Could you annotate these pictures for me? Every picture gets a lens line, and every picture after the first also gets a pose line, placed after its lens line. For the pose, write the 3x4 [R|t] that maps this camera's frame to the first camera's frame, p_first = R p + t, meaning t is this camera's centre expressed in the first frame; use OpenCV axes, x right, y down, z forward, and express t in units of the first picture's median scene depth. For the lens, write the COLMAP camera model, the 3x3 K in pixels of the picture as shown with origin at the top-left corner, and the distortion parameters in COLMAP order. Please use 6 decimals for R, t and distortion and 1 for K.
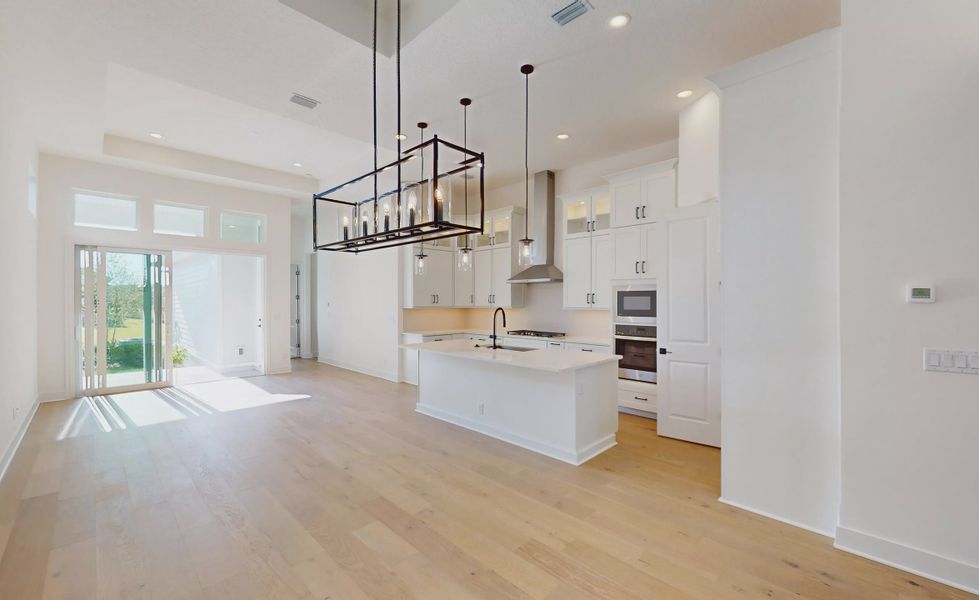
lens RADIAL K [[394.0, 0, 489.5], [0, 394.0, 300.0], [0, 0, 1]] dist [0.000486, 0.000062]
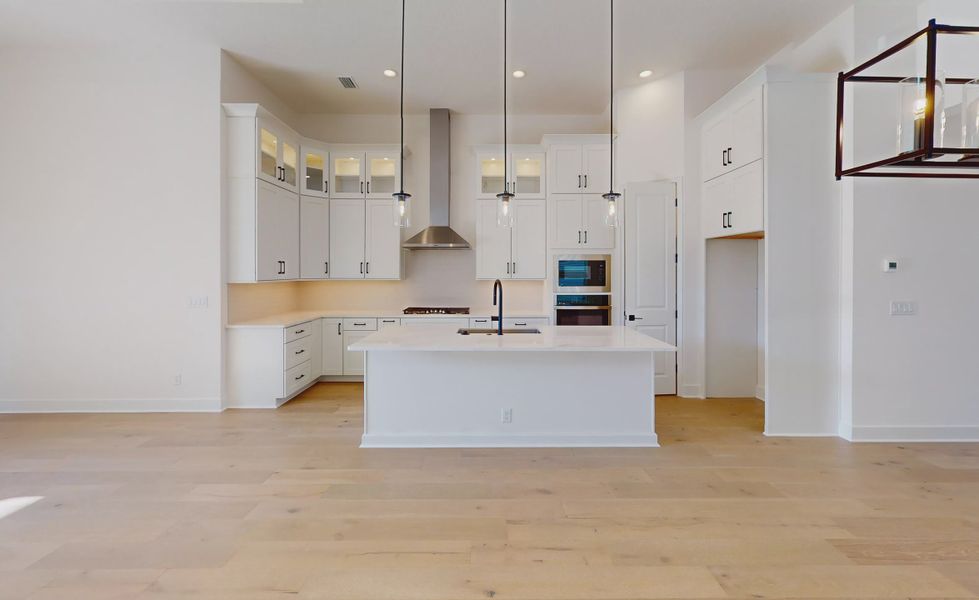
lens RADIAL K [[386.1, 0, 597.8], [0, 386.1, 298.3], [0, 0, 1]] dist [-0.000808, 0.000007]
pose [[0.706252, -0.050656, 0.706146, -0.283618], [-0.001695, 0.997313, 0.073239, 0.000936], [-0.707959, -0.052922, 0.704268, 0.265017]]
